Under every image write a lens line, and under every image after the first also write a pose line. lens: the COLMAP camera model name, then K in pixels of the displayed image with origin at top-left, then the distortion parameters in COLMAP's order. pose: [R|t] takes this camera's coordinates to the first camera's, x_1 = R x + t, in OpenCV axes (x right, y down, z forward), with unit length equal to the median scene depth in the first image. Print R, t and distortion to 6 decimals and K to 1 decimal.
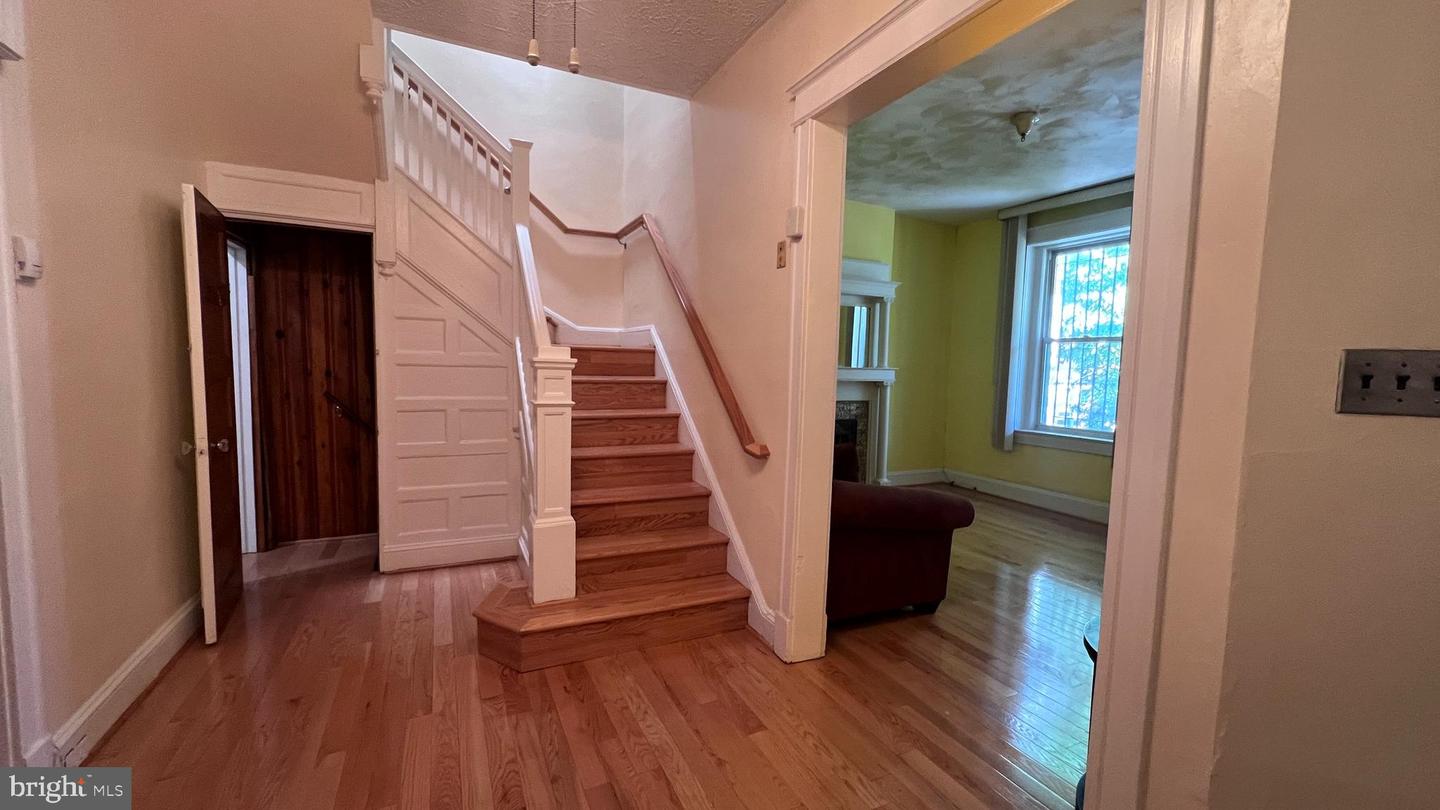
lens RADIAL K [[576.2, 0, 718.4], [0, 576.2, 409.0], [0, 0, 1]] dist [0.000046, -0.000102]
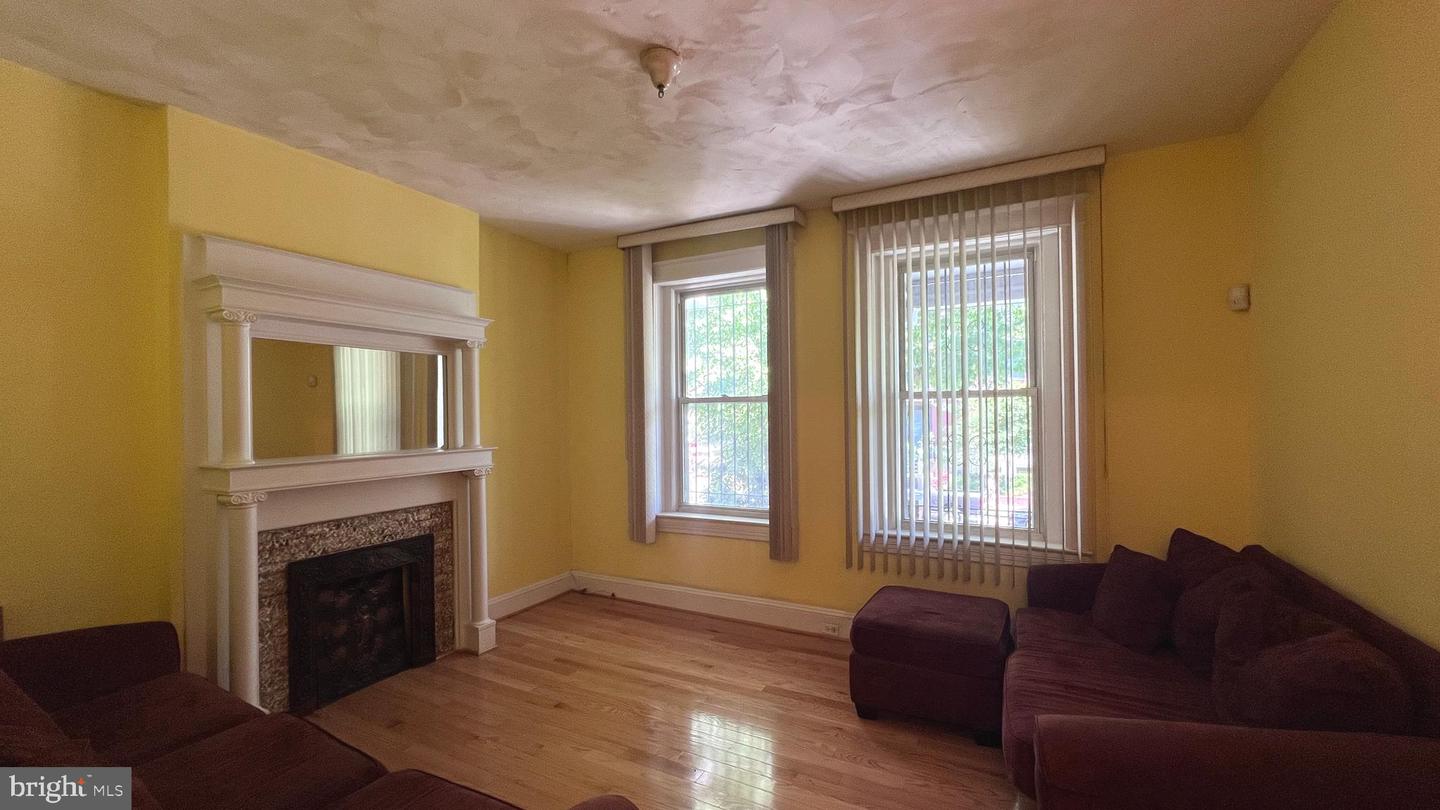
lens RADIAL K [[576.2, 0, 717.5], [0, 576.2, 410.4], [0, 0, 1]] dist [0.000046, -0.000102]
pose [[0.806508, -0.032882, 0.590307, 0.204039], [0.078262, 0.995603, -0.051467, -0.094678], [-0.586020, 0.087708, 0.805536, 0.503584]]
